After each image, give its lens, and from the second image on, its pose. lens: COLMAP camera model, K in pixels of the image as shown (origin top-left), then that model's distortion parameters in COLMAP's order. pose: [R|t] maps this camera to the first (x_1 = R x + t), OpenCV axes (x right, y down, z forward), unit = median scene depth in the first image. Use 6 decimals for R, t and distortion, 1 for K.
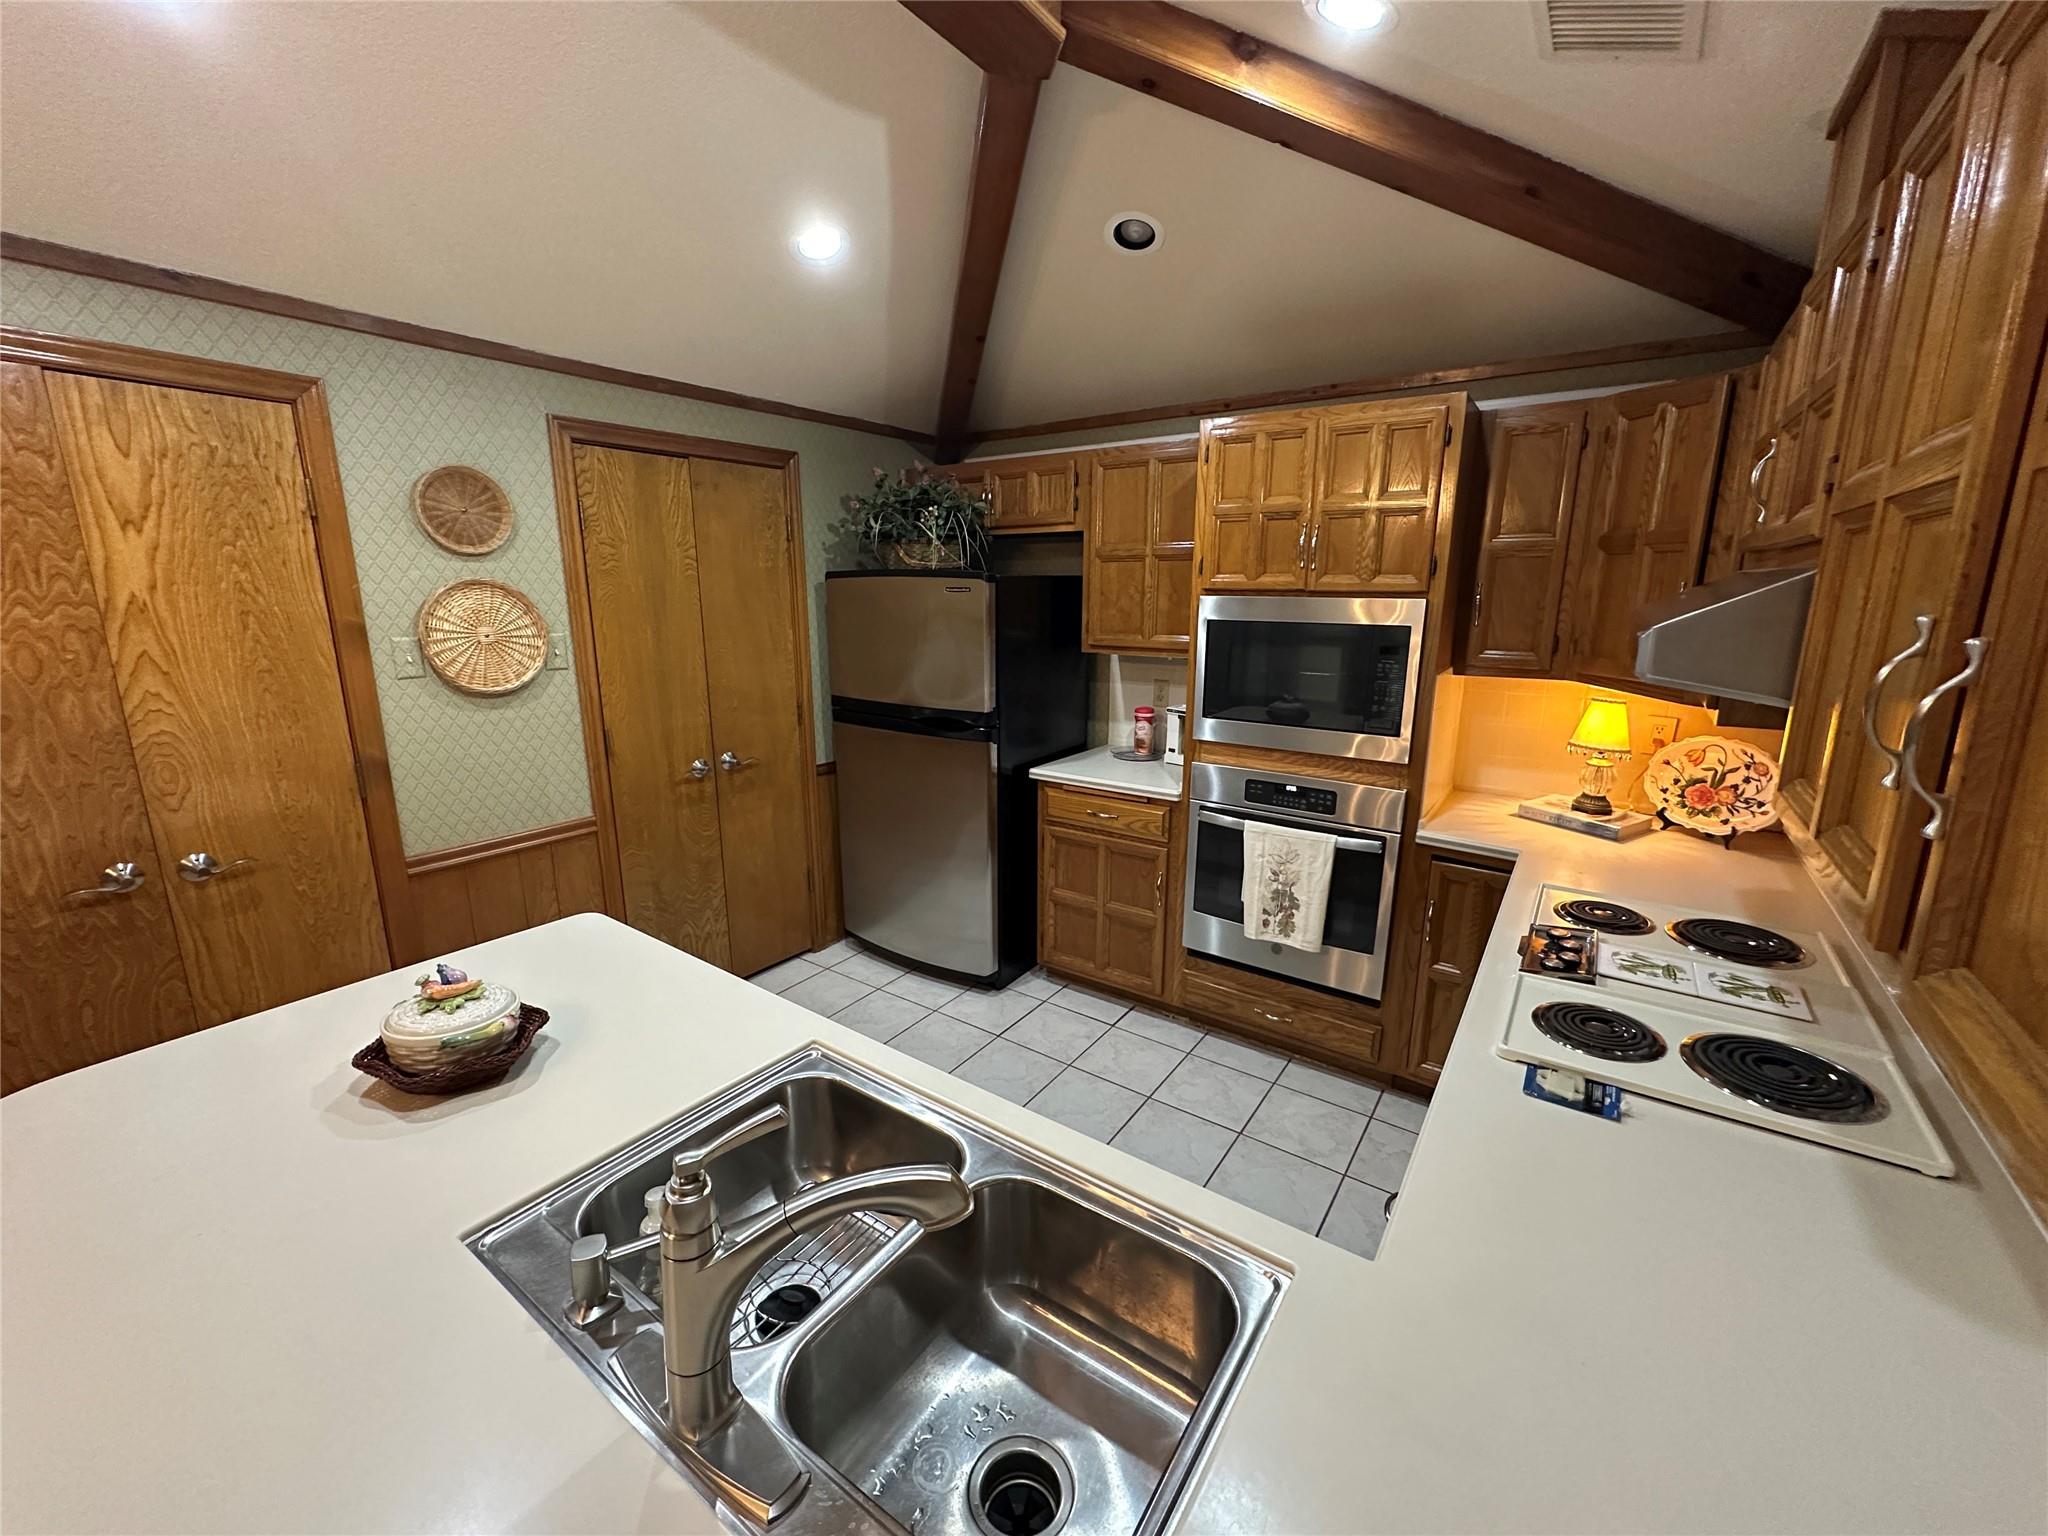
lens RADIAL K [[816.4, 0, 1025.0], [0, 816.4, 770.1], [0, 0, 1]] dist [-0.002428, -0.000317]
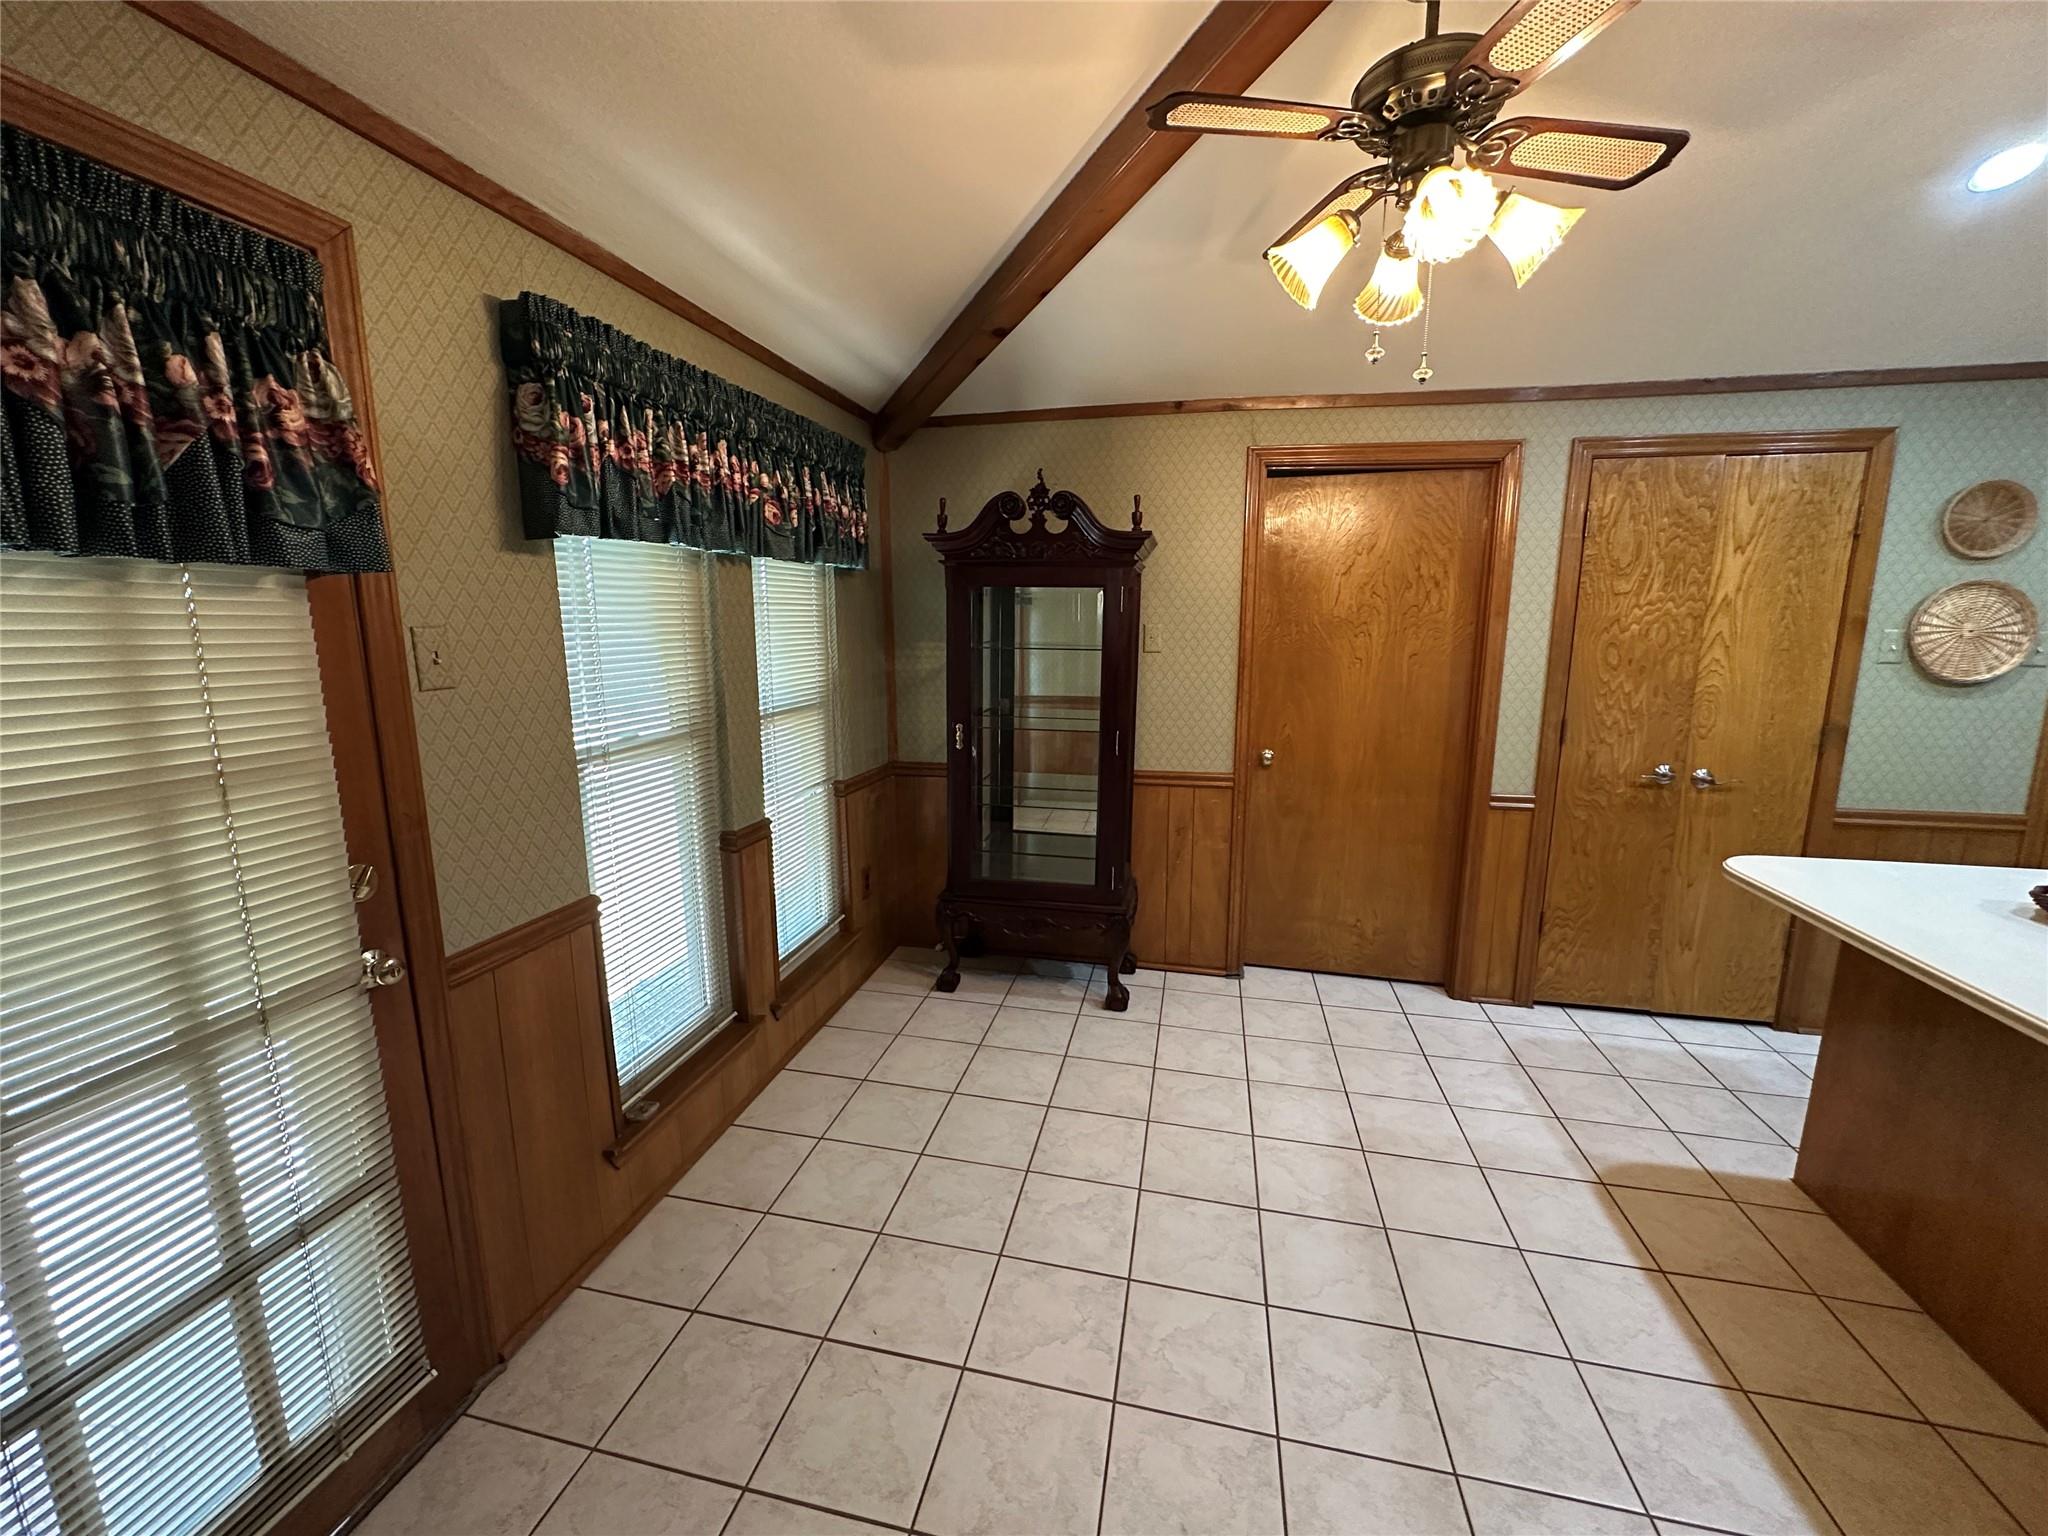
lens RADIAL K [[816.4, 0, 1028.7], [0, 816.4, 764.6], [0, 0, 1]] dist [-0.002428, -0.000317]
pose [[0.390361, 0.150631, -0.908256, -0.123285], [-0.199787, 0.976876, 0.076145, 0.181049], [0.898723, 0.151734, 0.411428, -0.568906]]
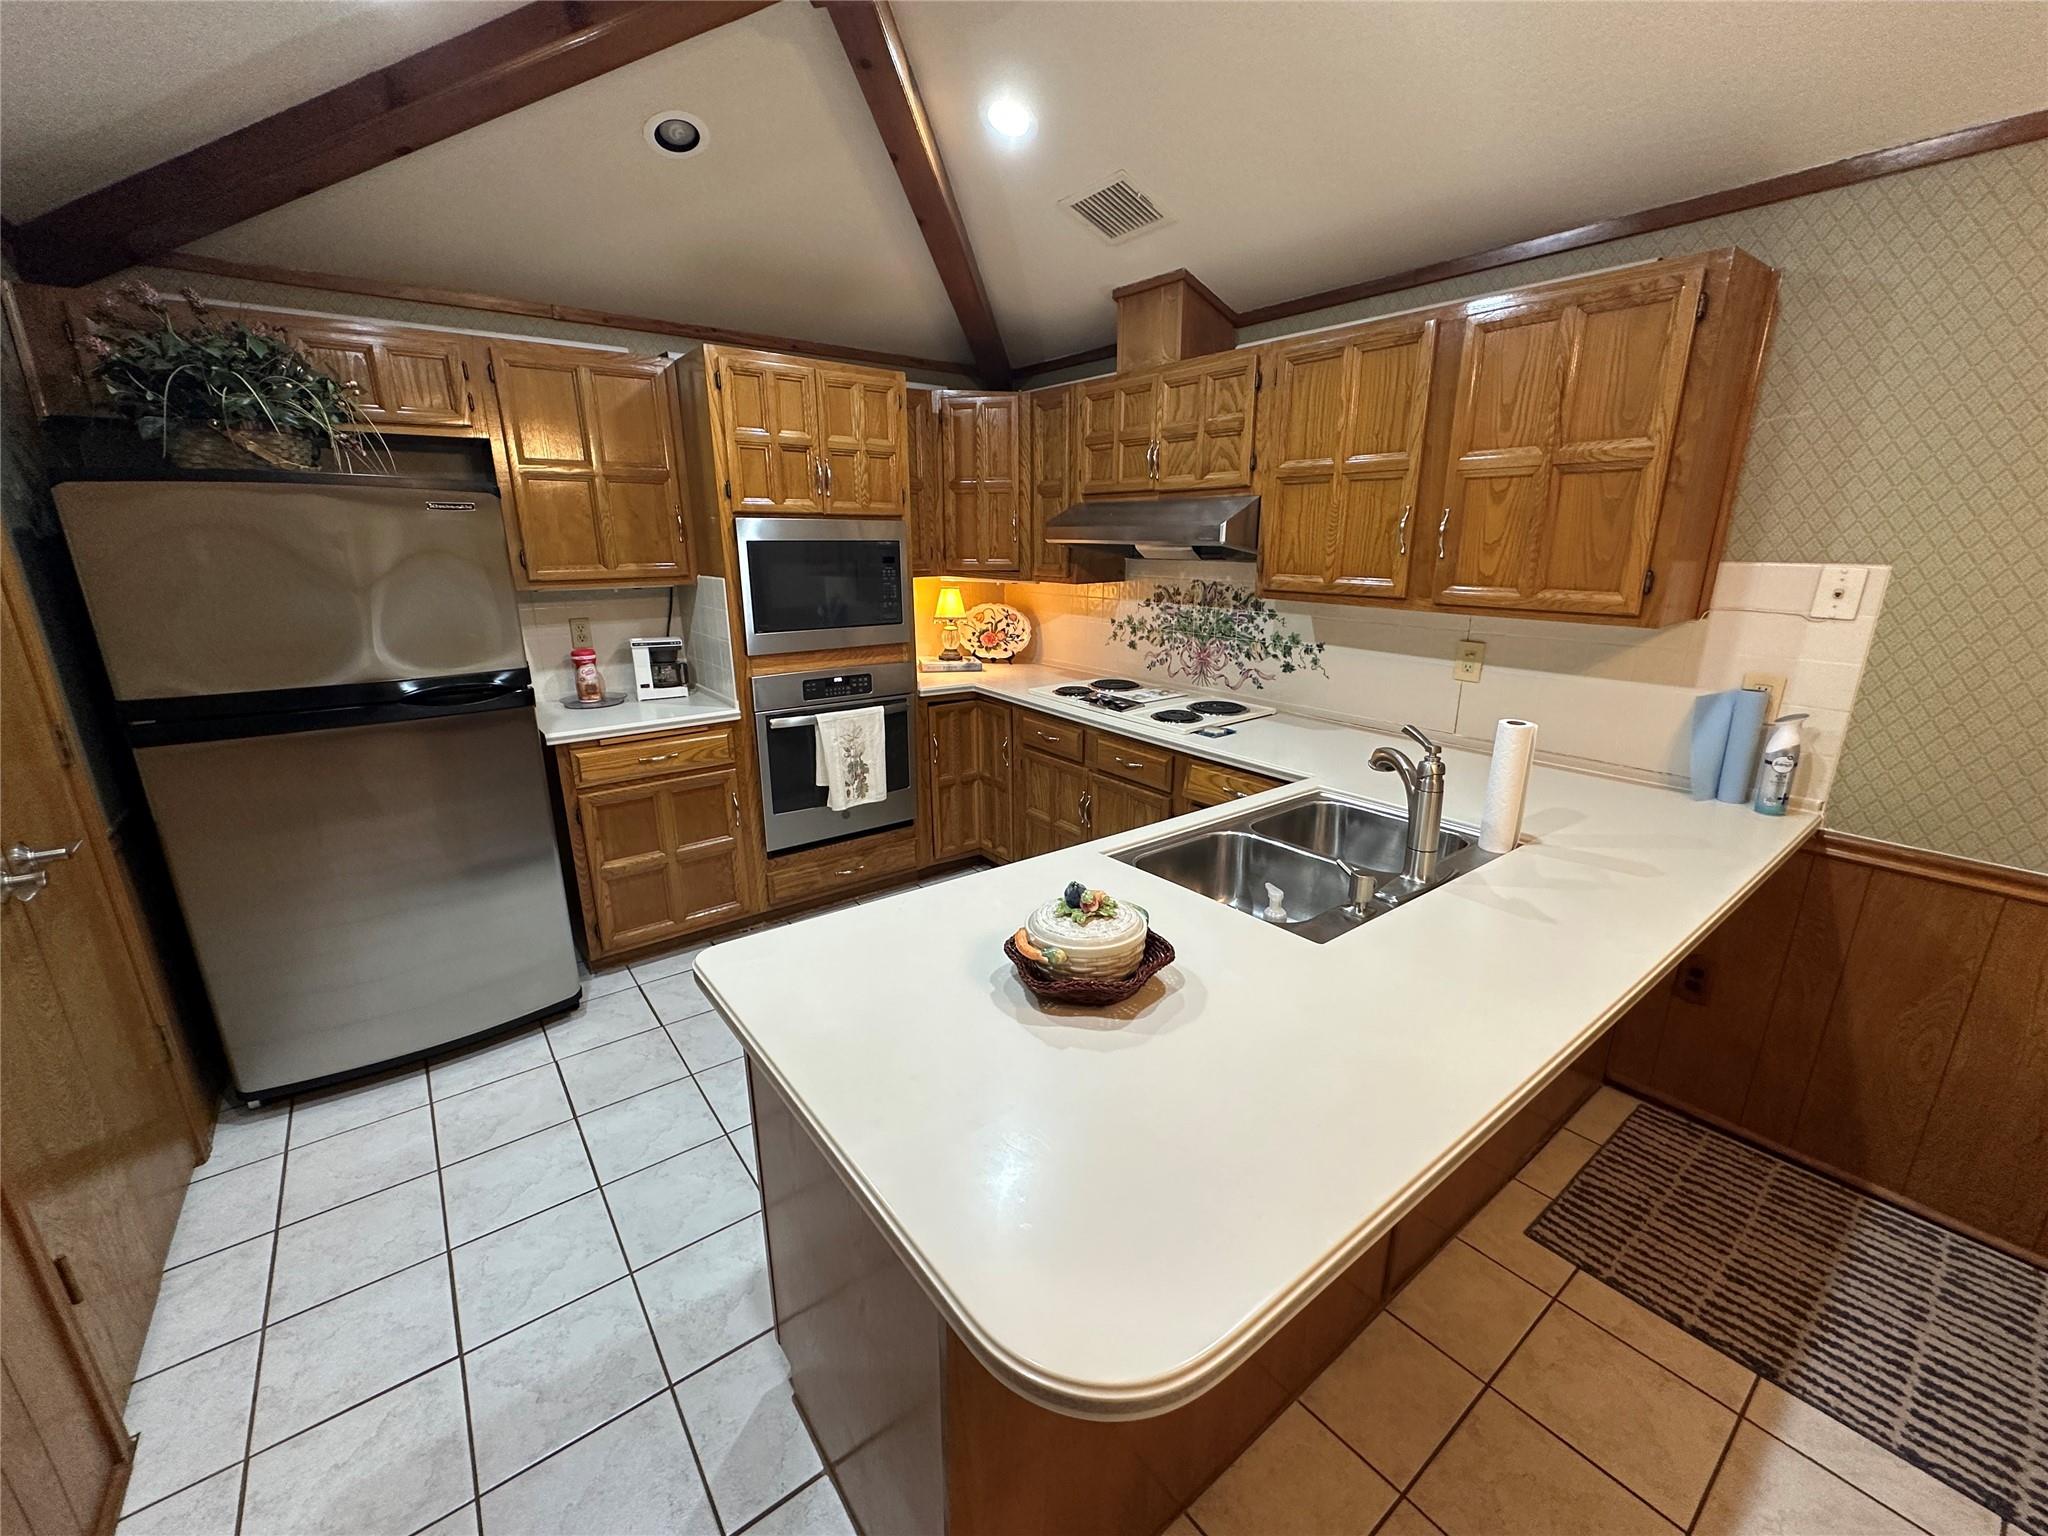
lens RADIAL K [[816.4, 0, 1025.6], [0, 816.4, 767.8], [0, 0, 1]] dist [-0.002428, -0.000317]
pose [[0.296181, -0.263039, 0.918198, -0.824494], [0.215236, 0.954985, 0.204149, -0.044787], [-0.930564, 0.137165, 0.339464, 0.379288]]
